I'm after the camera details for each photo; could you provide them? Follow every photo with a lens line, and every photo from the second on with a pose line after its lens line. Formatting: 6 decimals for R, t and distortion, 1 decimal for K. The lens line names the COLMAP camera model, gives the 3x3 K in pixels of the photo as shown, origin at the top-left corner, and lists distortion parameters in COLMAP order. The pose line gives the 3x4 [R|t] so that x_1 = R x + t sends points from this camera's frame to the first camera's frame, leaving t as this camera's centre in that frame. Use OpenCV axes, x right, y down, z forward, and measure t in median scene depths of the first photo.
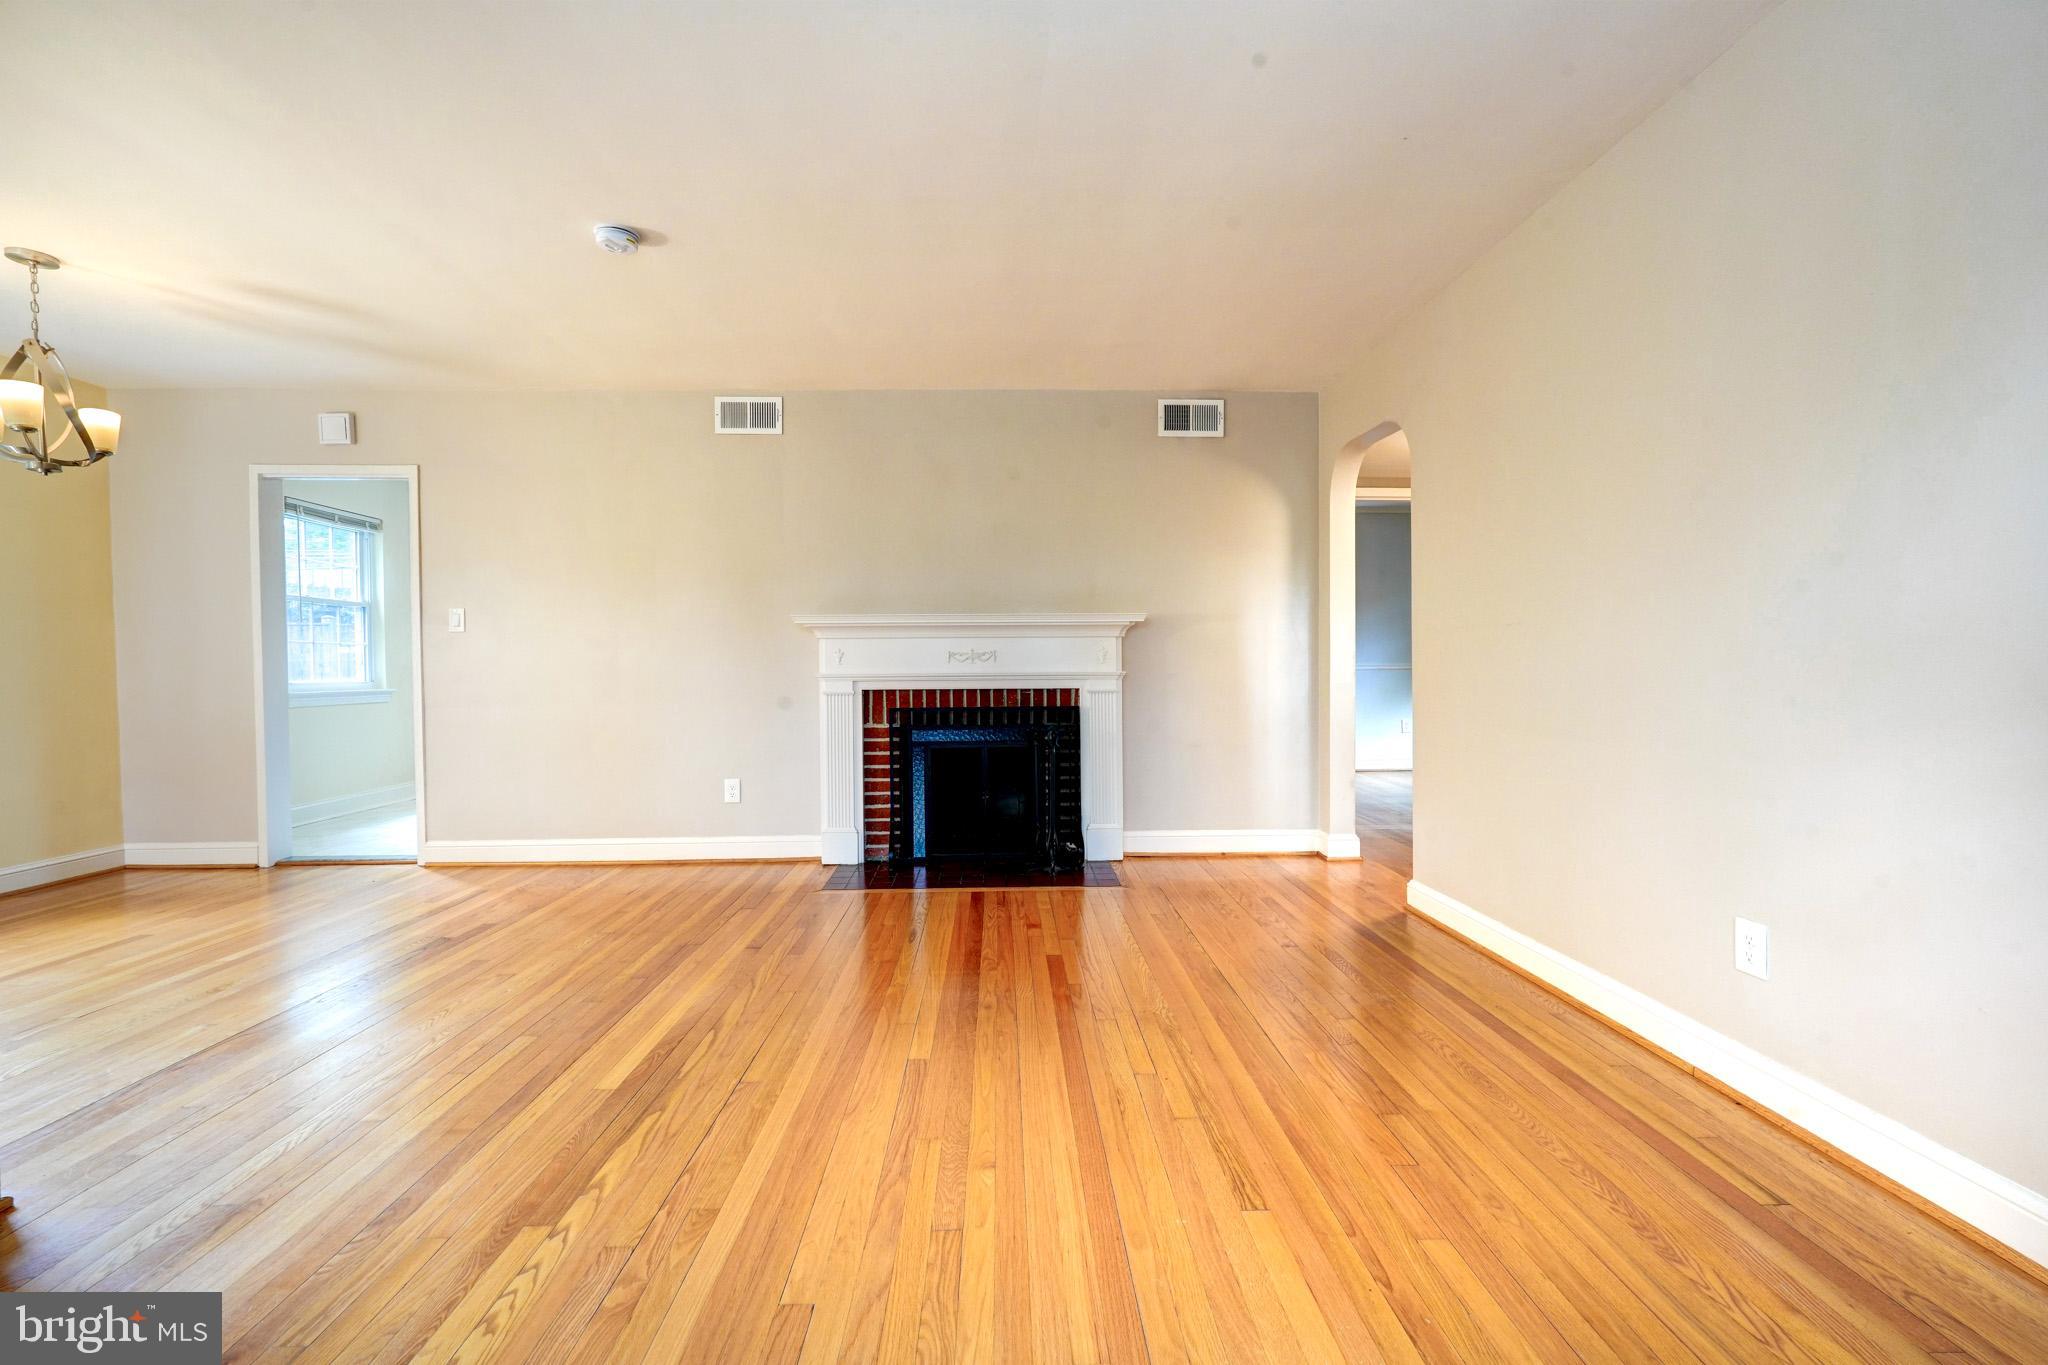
lens RADIAL K [[909.4, 0, 1024.0], [0, 909.4, 682.5], [0, 0, 1]] dist [0.004881, 0.000389]
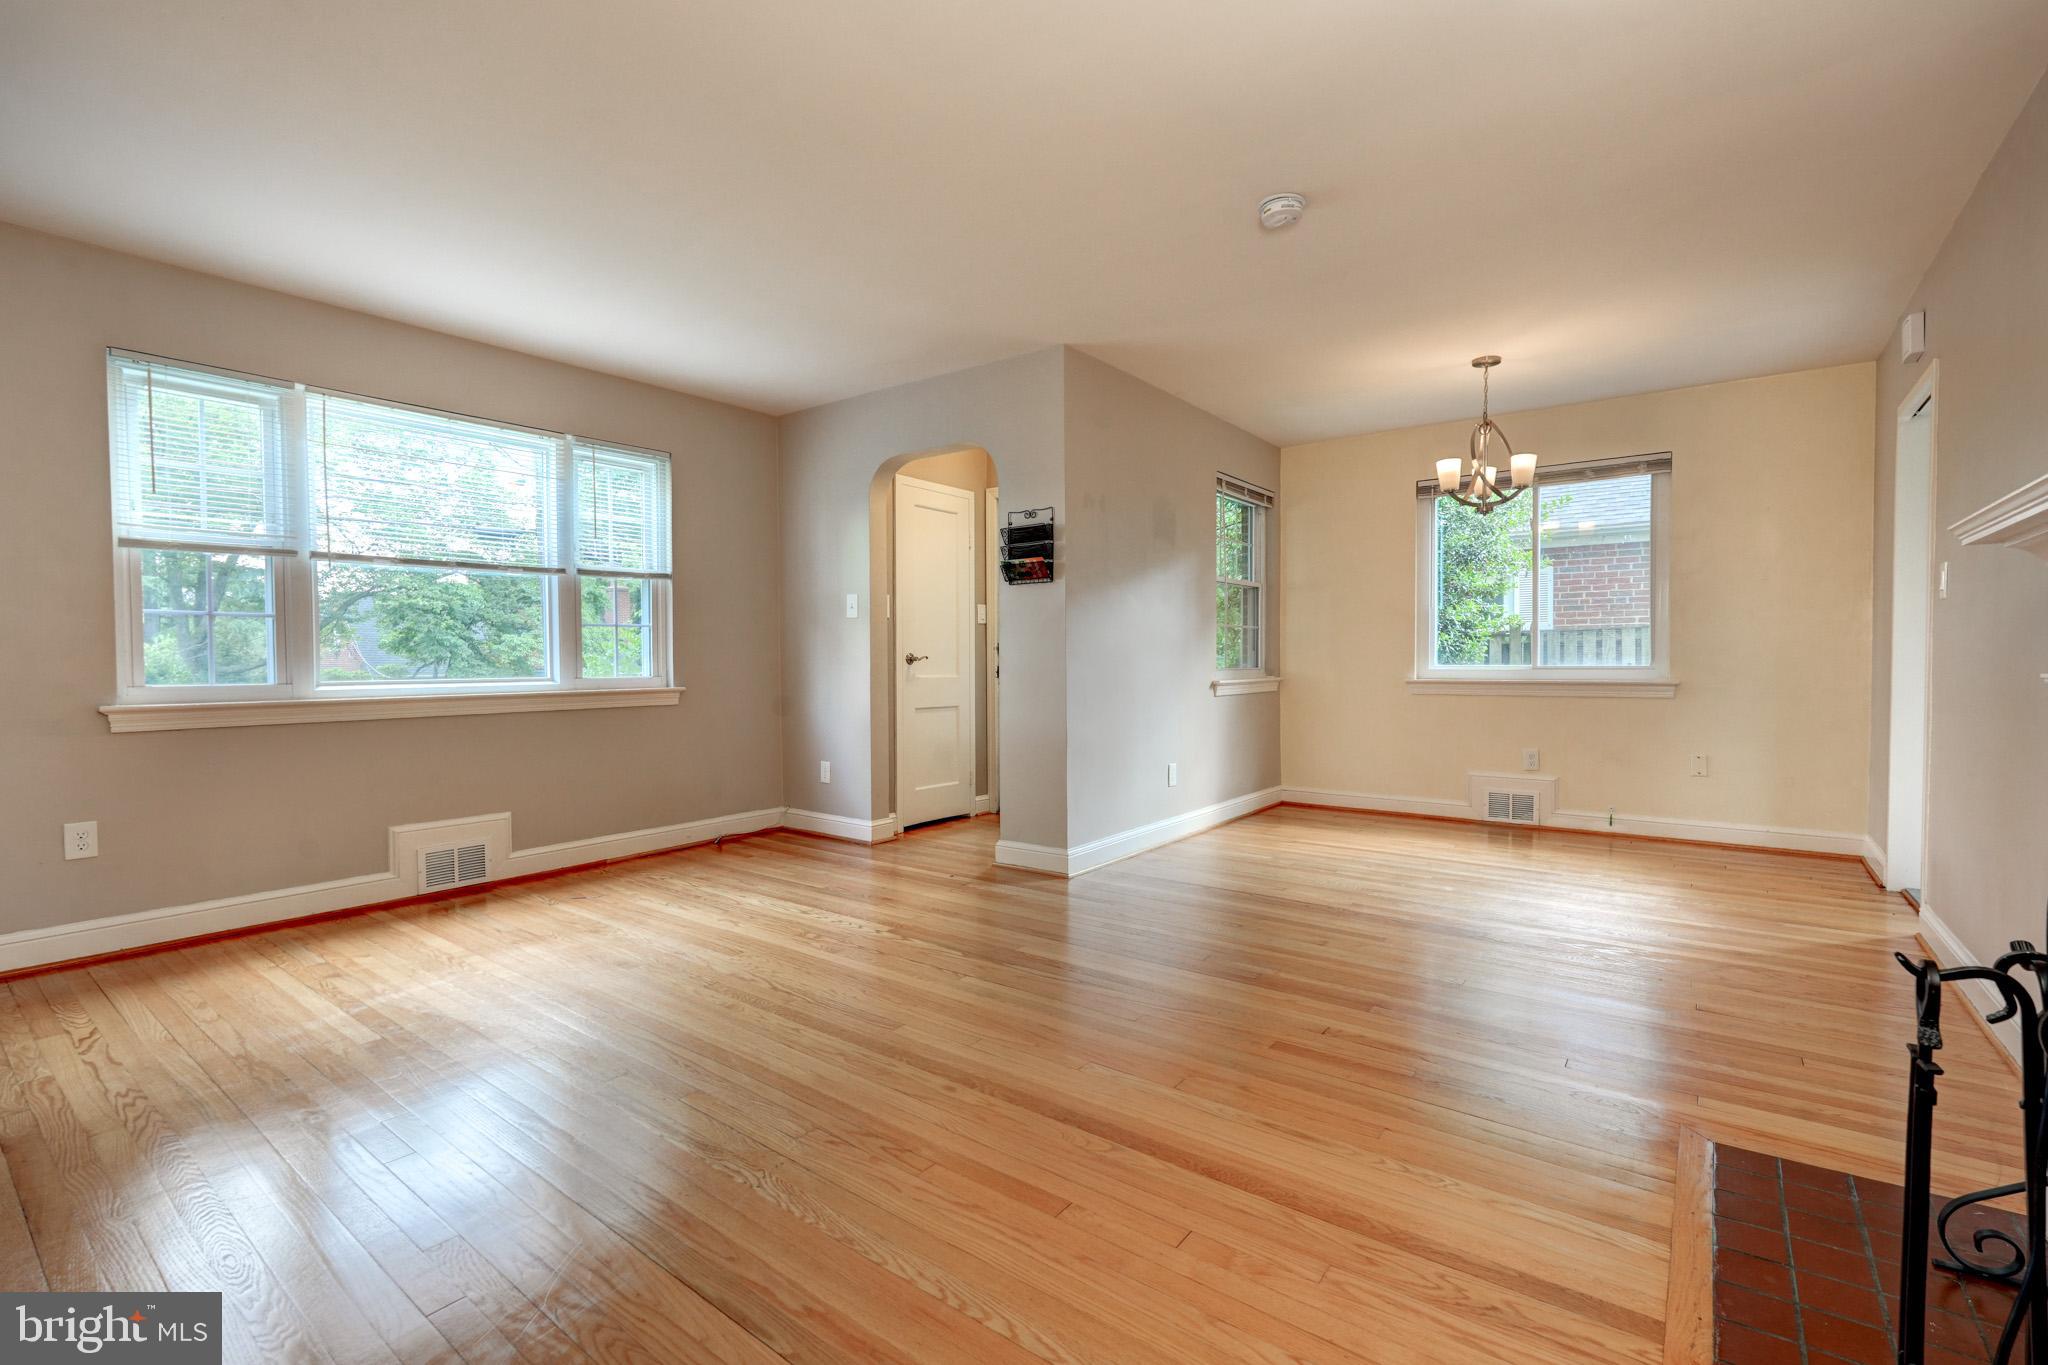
lens RADIAL K [[907.5, 0, 1025.0], [0, 907.5, 680.5], [0, 0, 1]] dist [-0.016167, 0.009359]
pose [[-0.627066, 0.028127, -0.778458, 0.565267], [-0.006674, 0.999117, 0.041476, -0.036351], [0.778937, 0.031204, -0.626325, 1.649300]]
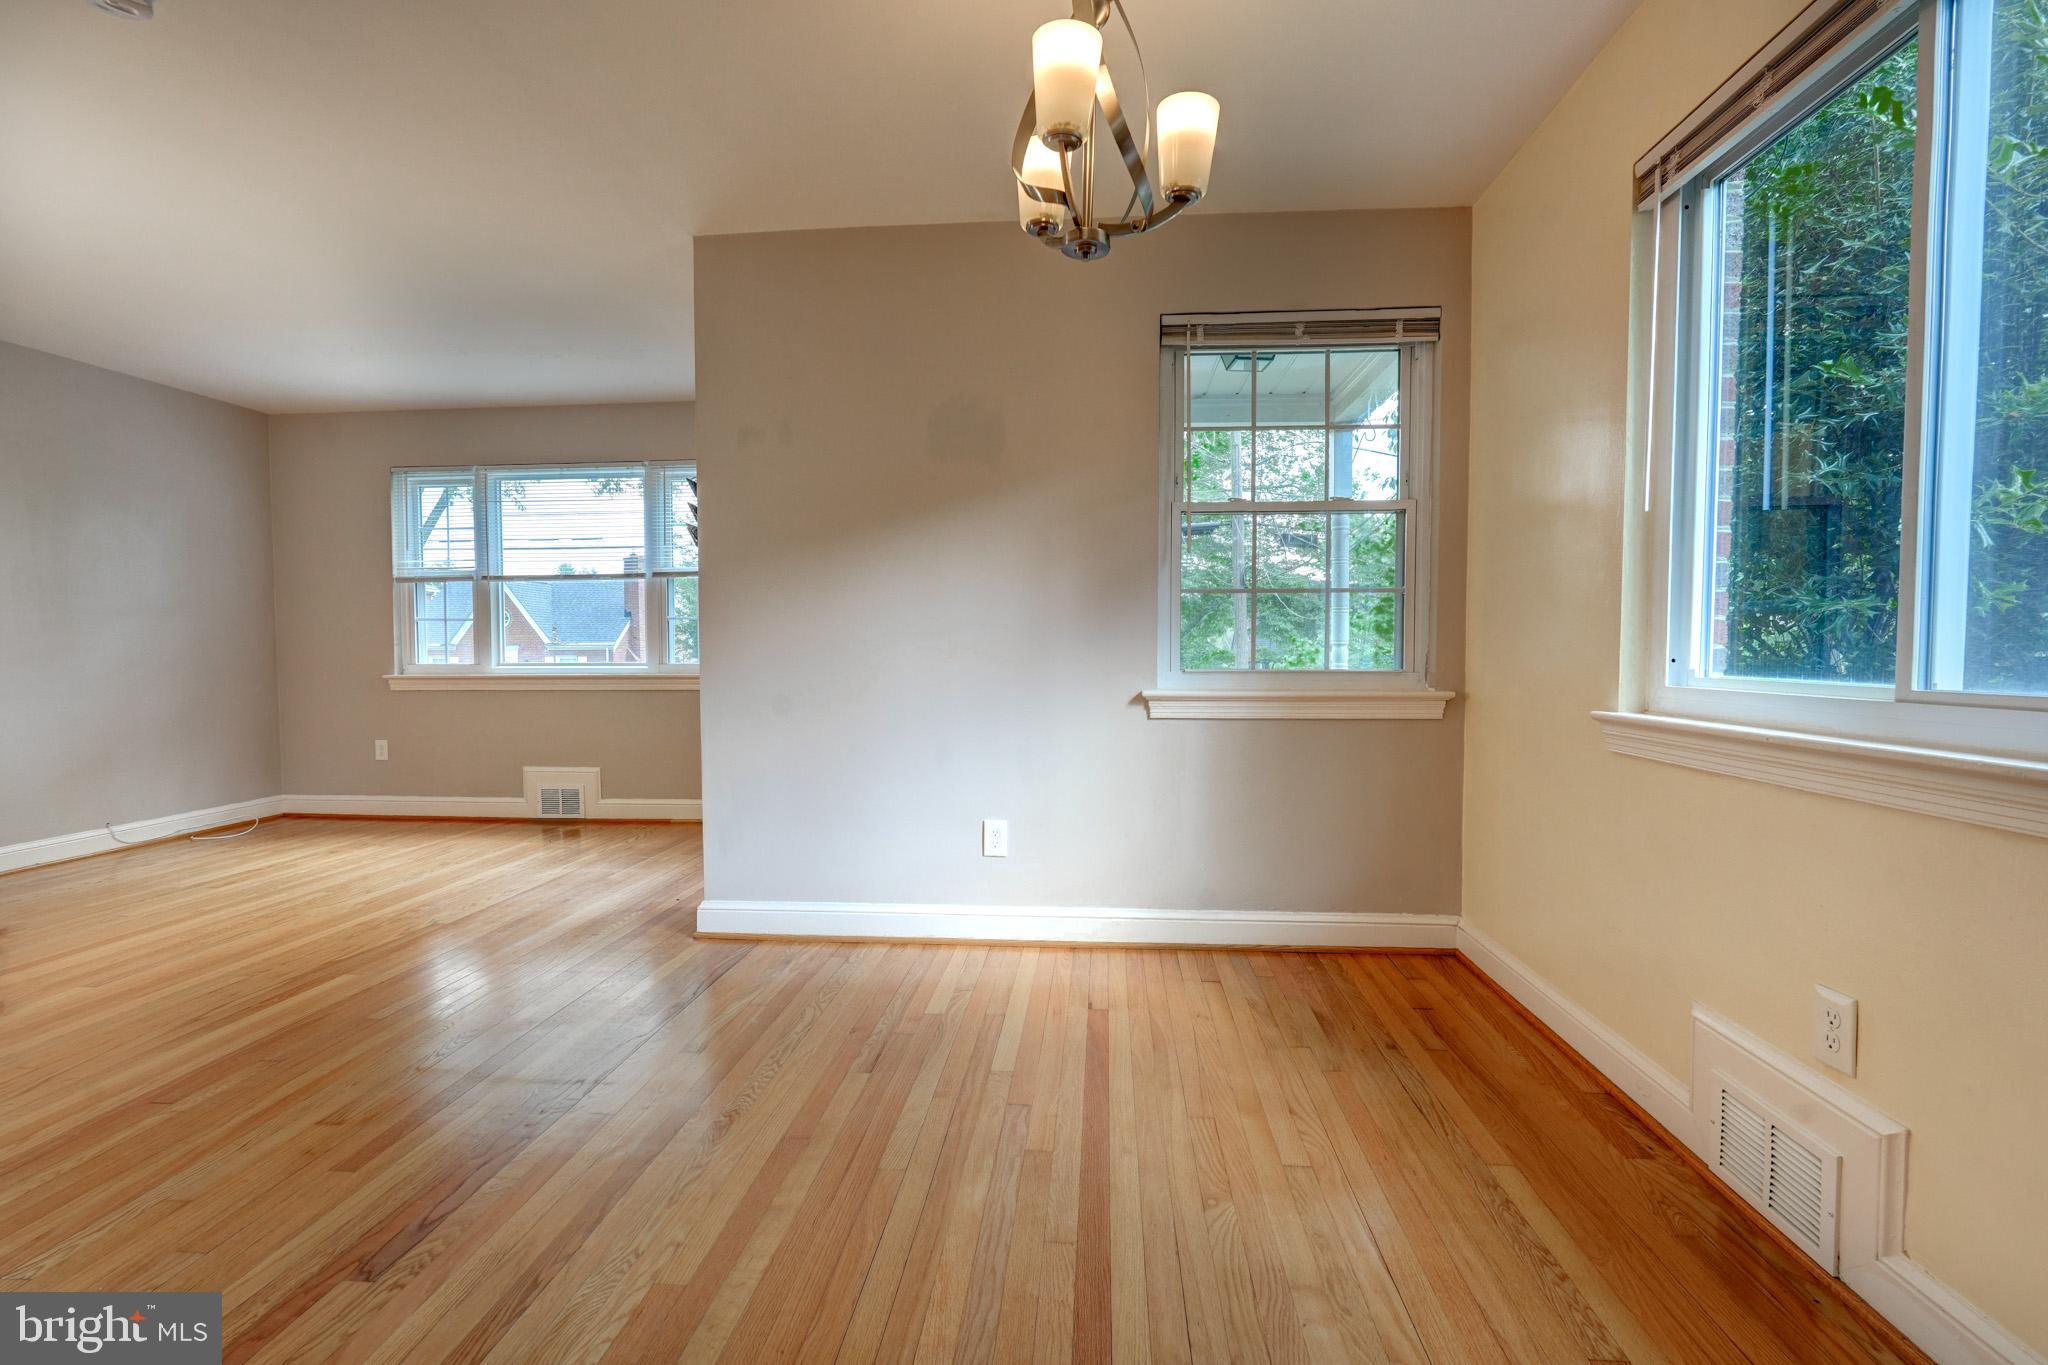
lens RADIAL K [[907.5, 0, 1025.0], [0, 907.5, 680.5], [0, 0, 1]] dist [-0.016167, 0.009359]
pose [[-0.994108, 0.005041, 0.108281, -1.359352], [0.011310, 0.998290, 0.057352, -0.035419], [-0.107807, 0.058239, -0.992465, 1.874542]]
